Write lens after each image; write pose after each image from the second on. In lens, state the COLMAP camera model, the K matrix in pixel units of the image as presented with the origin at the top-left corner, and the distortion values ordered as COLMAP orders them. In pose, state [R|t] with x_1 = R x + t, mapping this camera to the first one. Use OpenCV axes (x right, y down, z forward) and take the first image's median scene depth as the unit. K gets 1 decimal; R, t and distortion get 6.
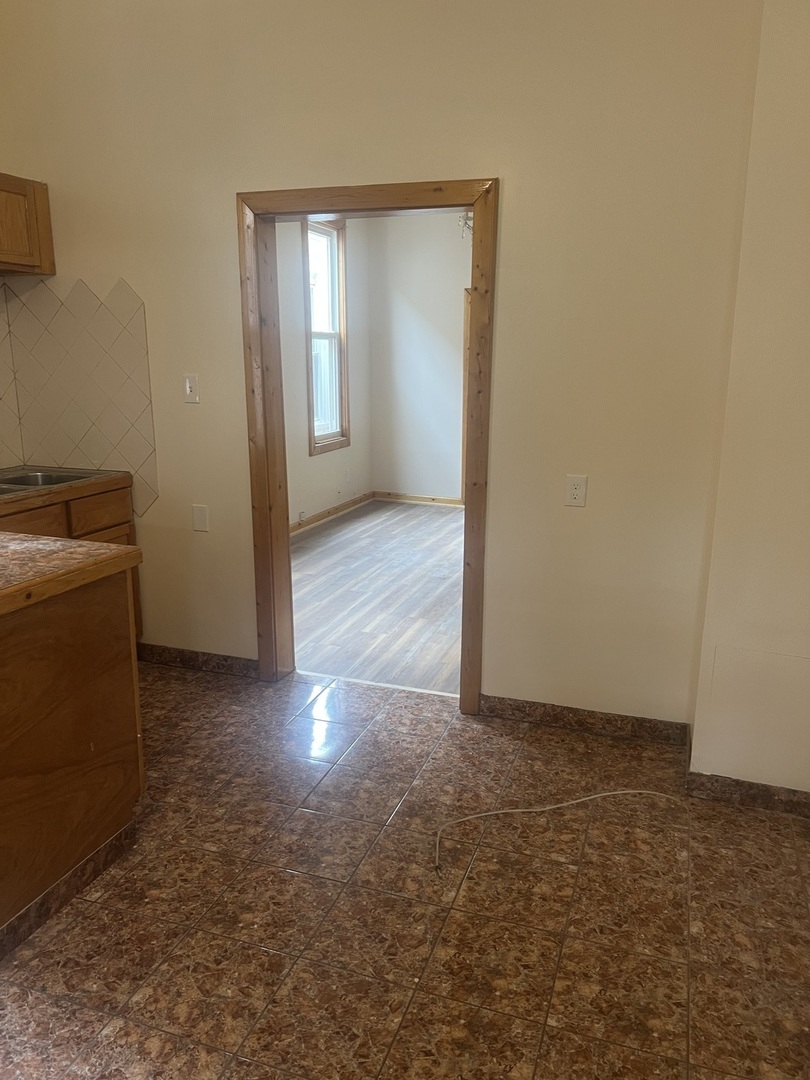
lens RADIAL K [[809.2, 0, 402.3], [0, 809.2, 540.8], [0, 0, 1]] dist [0.052864, -0.053660]
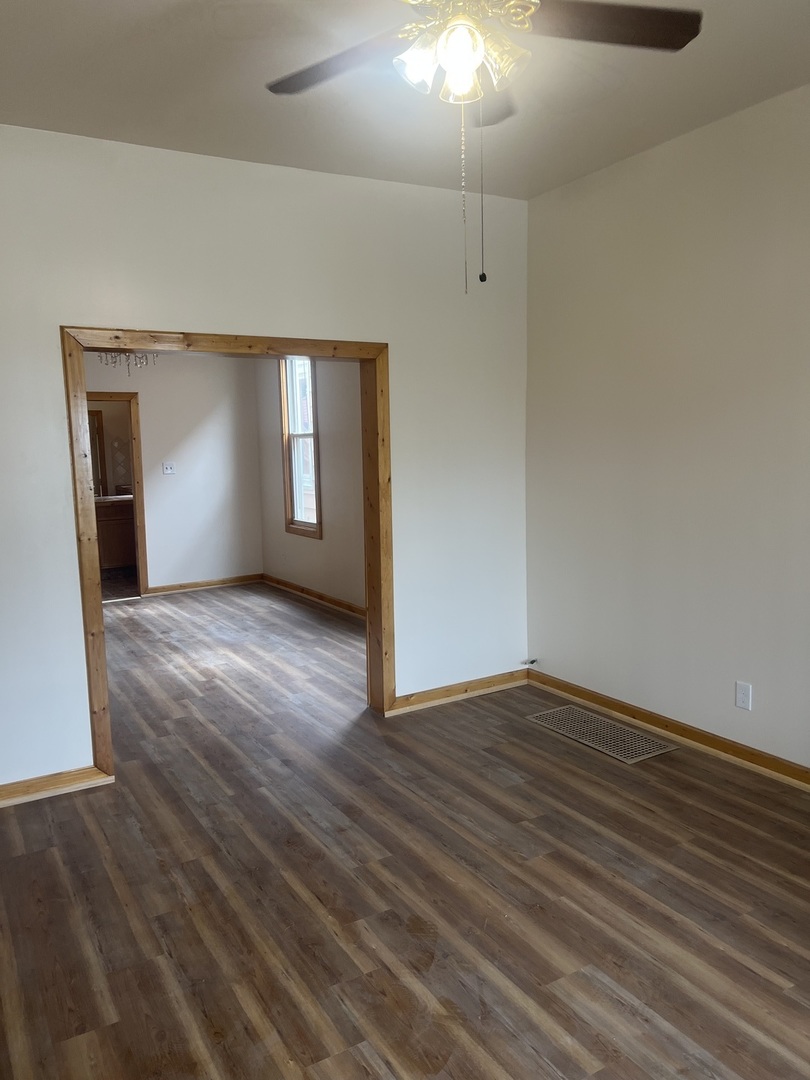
lens RADIAL K [[809.2, 0, 412.6], [0, 809.2, 533.6], [0, 0, 1]] dist [0.052864, -0.053660]
pose [[-0.634627, 0.104478, -0.765724, 0.641878], [-0.150521, 0.955134, 0.255072, -0.405161], [0.758018, 0.277133, -0.590428, 1.703287]]
